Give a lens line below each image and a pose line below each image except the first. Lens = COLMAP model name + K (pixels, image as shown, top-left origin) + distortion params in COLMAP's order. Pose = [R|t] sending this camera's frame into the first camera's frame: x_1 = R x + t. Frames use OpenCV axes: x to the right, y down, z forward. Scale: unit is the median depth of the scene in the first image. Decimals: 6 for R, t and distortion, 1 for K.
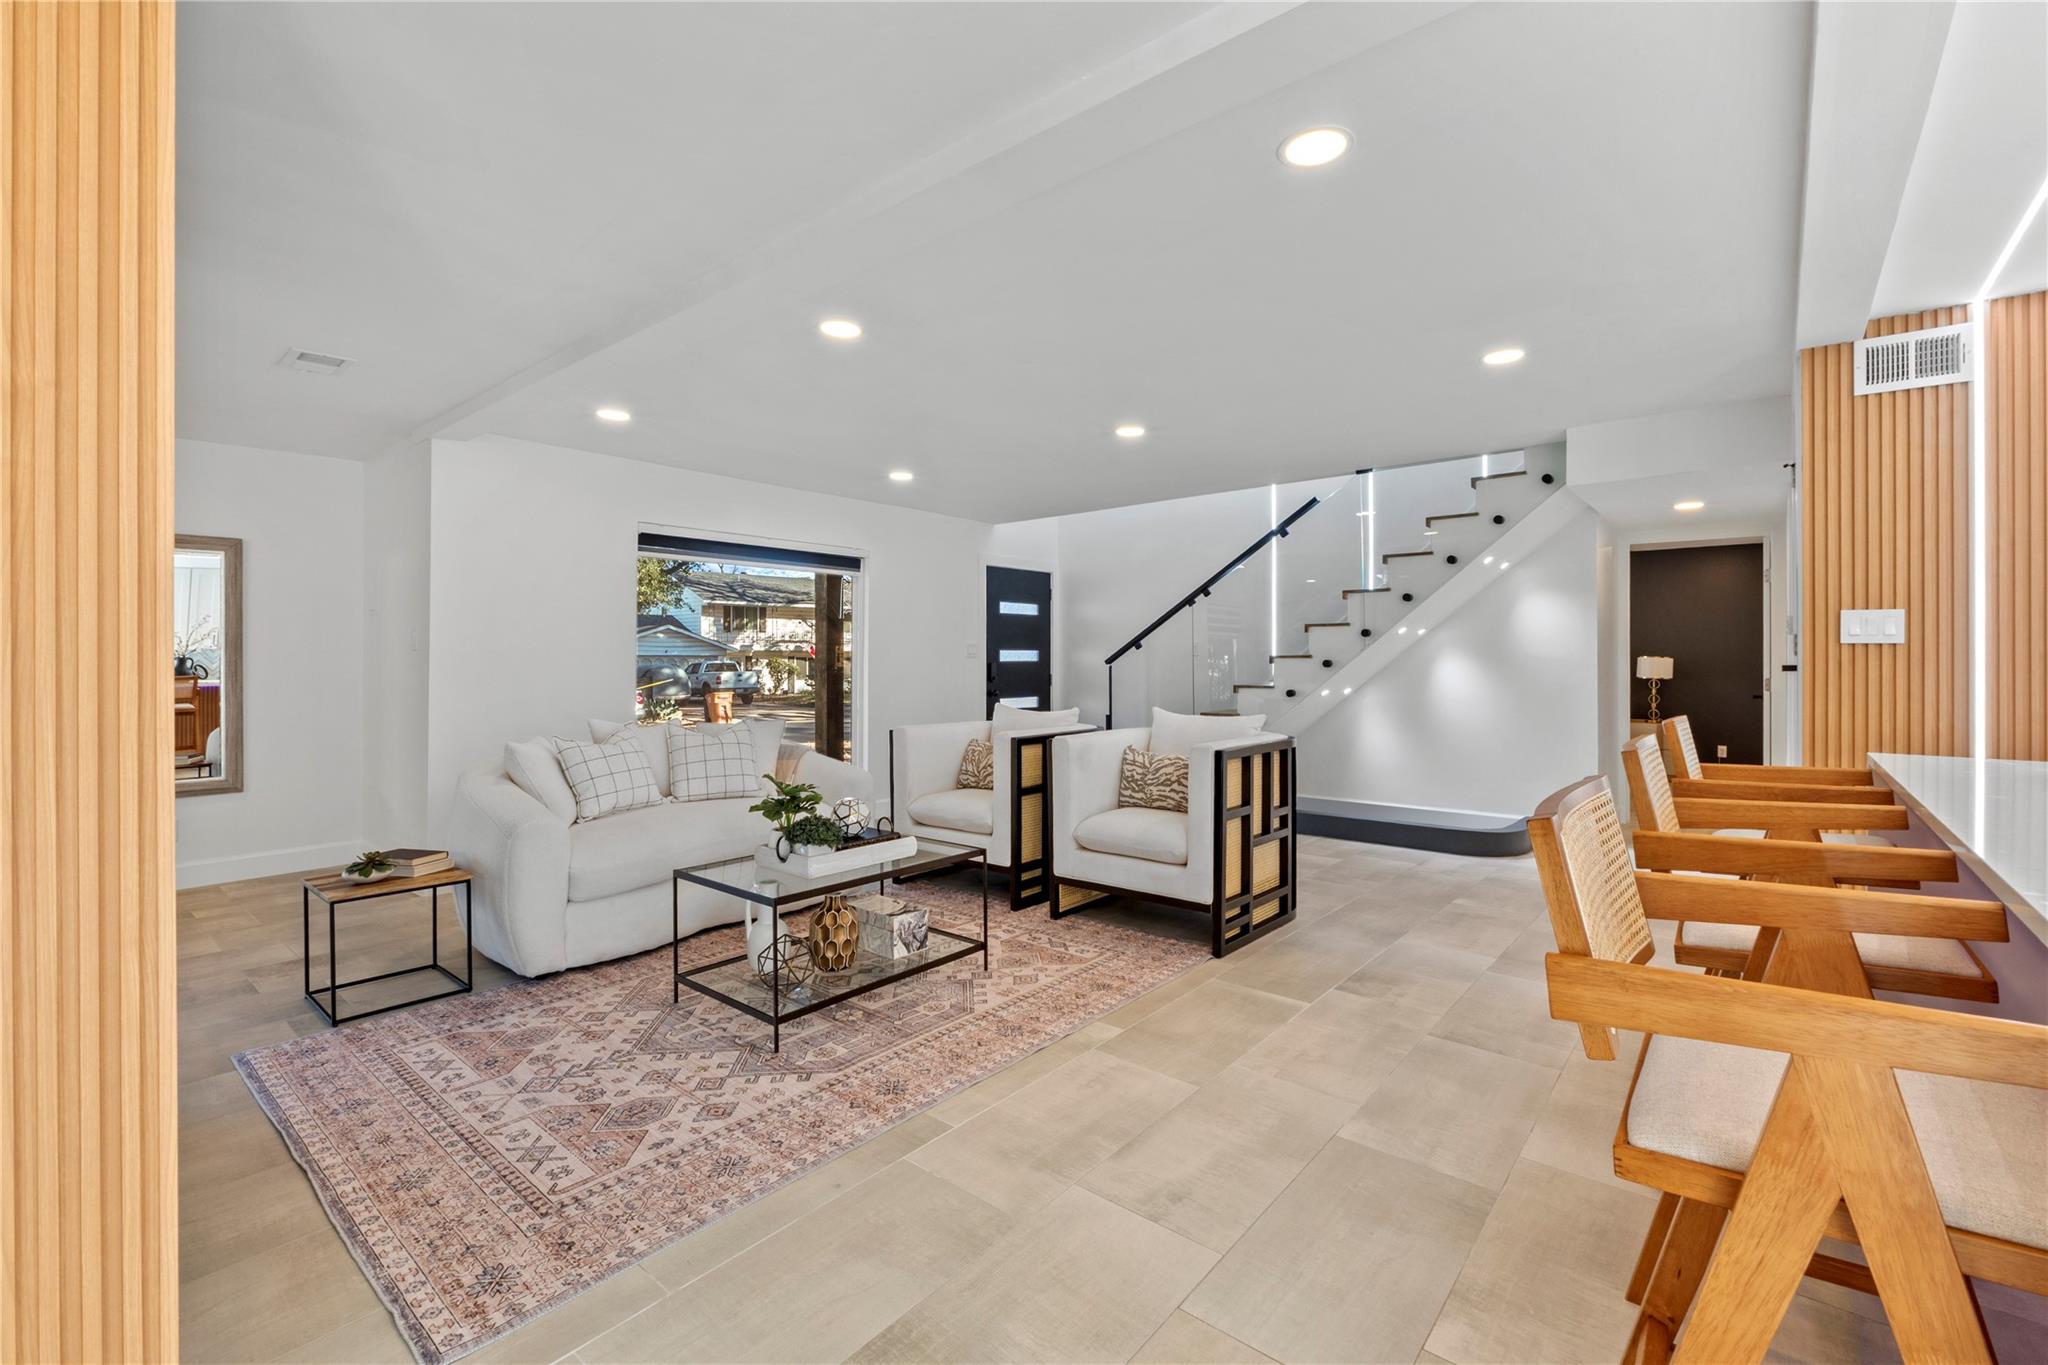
lens RADIAL K [[880.4, 0, 1030.1], [0, 880.4, 667.4], [0, 0, 1]] dist [-0.009483, 0.000632]
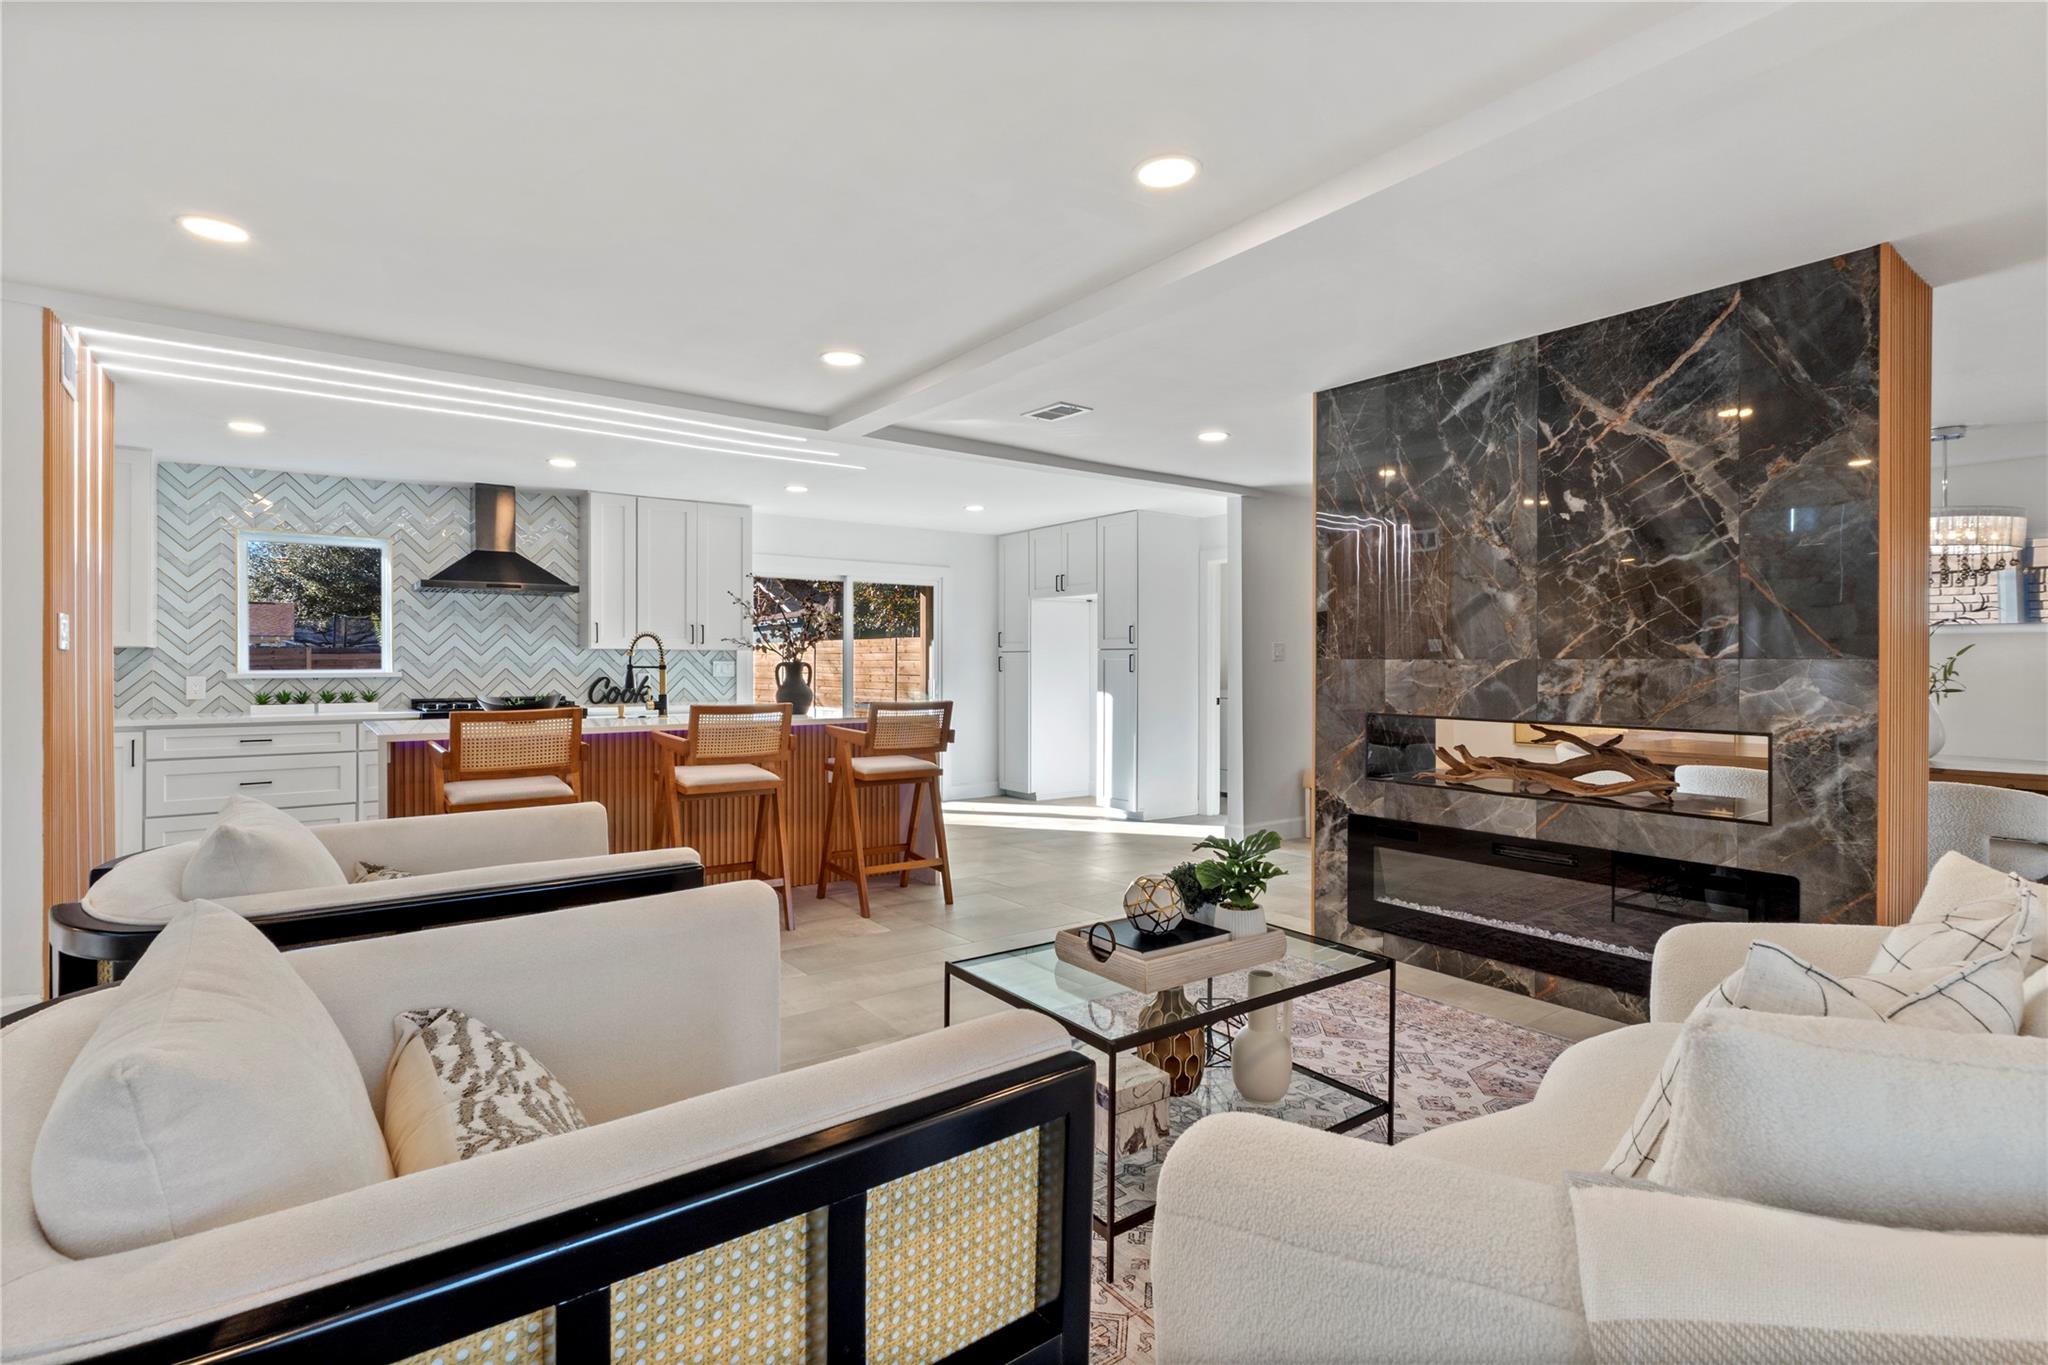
lens RADIAL K [[964.9, 0, 1025.3], [0, 964.9, 665.0], [0, 0, 1]] dist [-0.009502, 0.002007]
pose [[-0.972654, 0.001345, 0.232256, -0.293261], [0.003132, 0.999968, 0.007325, -0.015642], [-0.232239, 0.007853, -0.972627, 1.810525]]
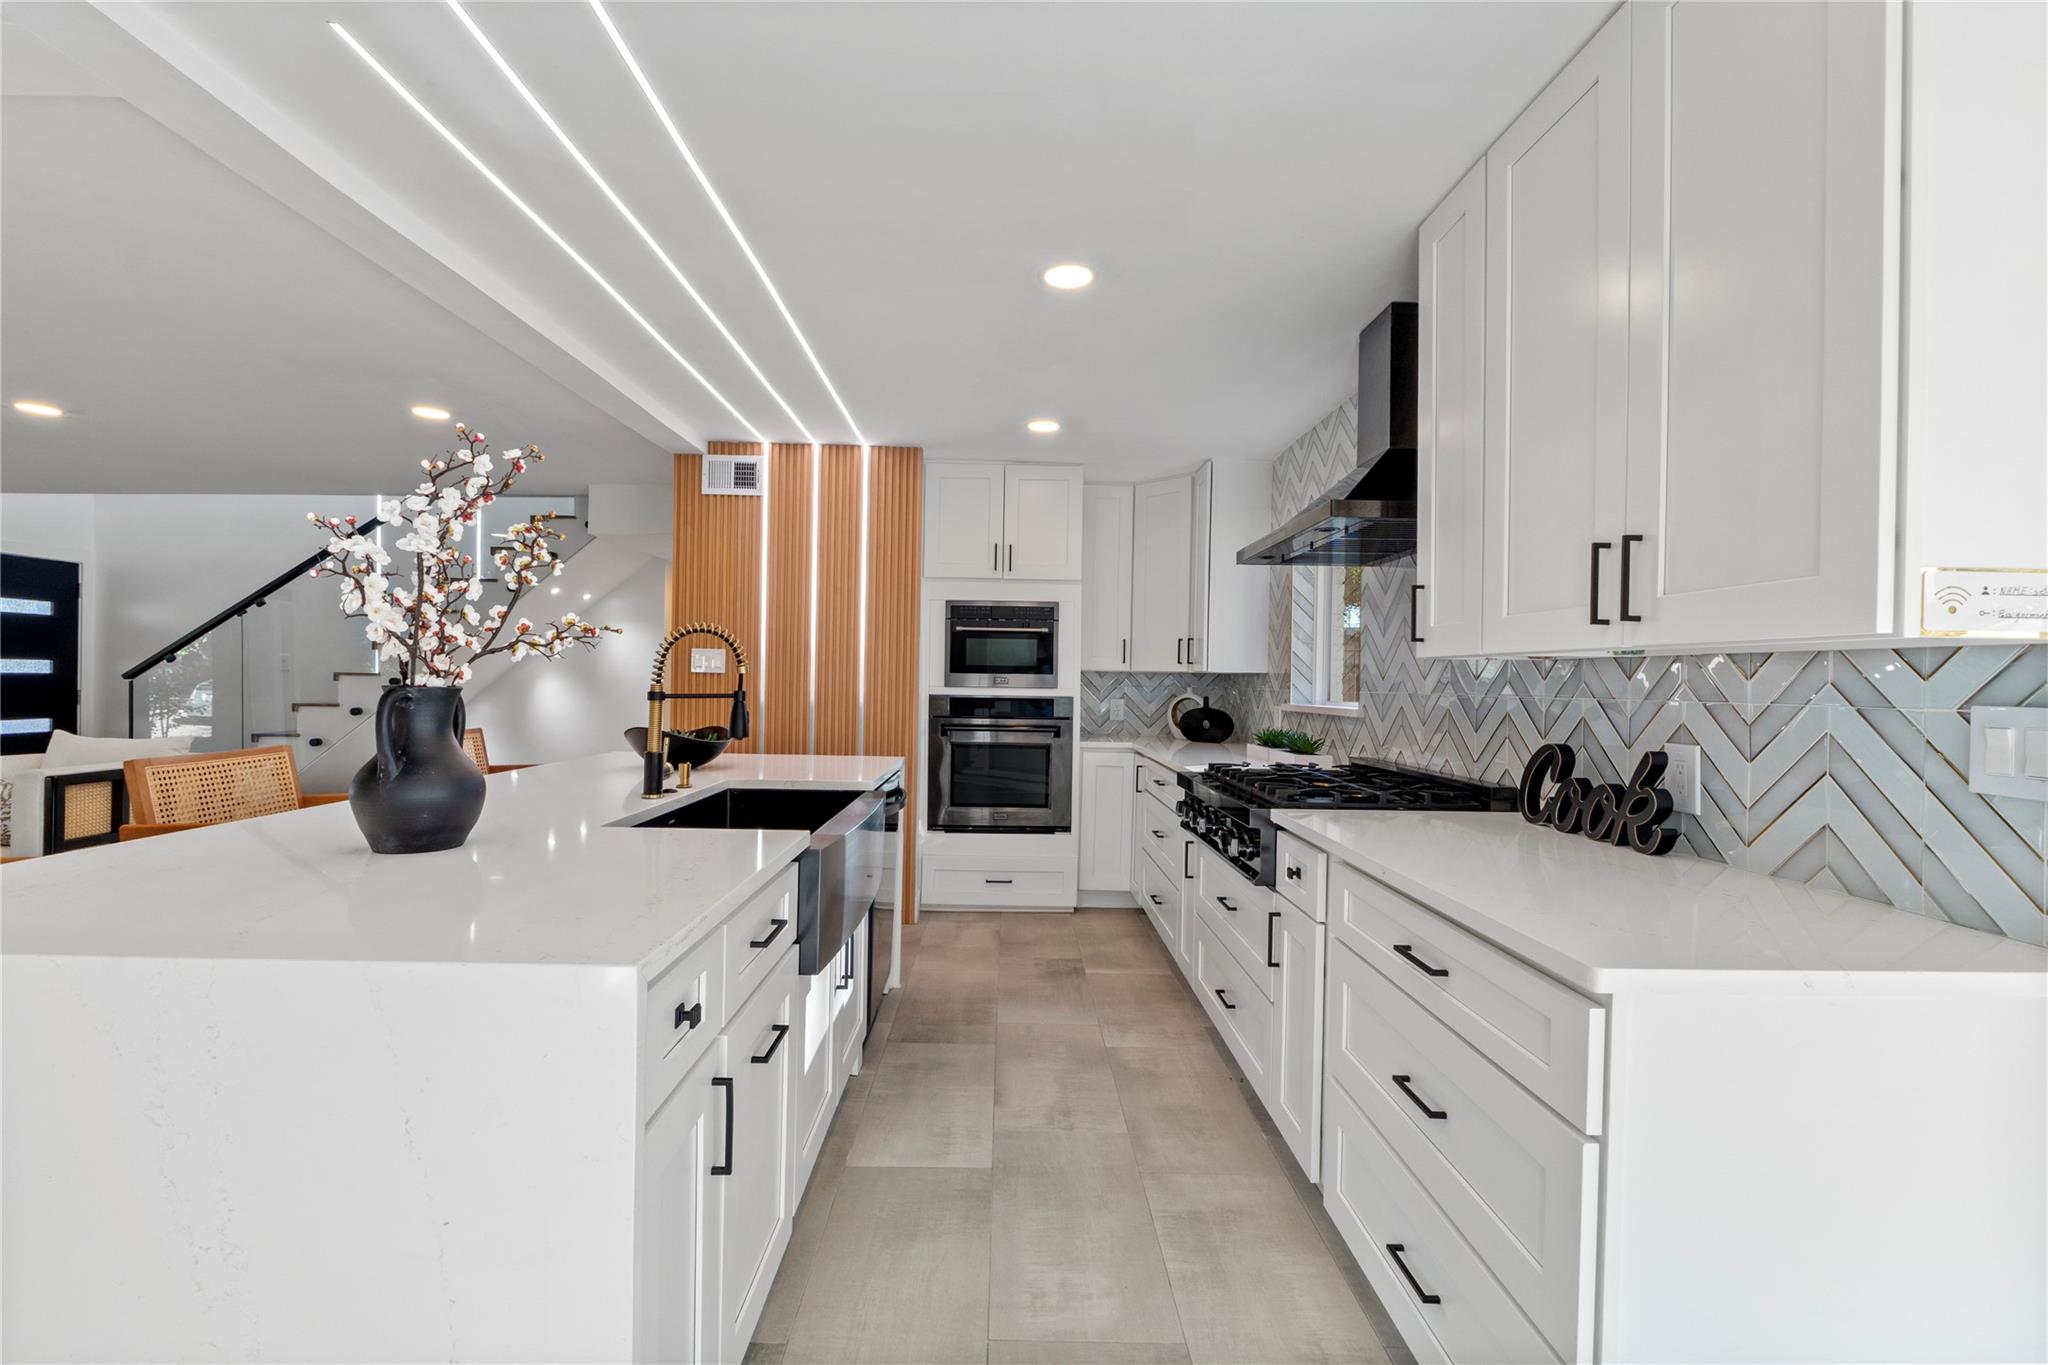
lens RADIAL K [[880.4, 0, 1008.0], [0, 880.4, 681.9], [0, 0, 1]] dist [-0.009483, 0.000632]
pose [[0.771232, 0.008586, 0.636496, 0.447378], [-0.009617, 0.999952, -0.001836, -0.016288], [-0.636481, -0.004705, 0.771278, -0.396256]]
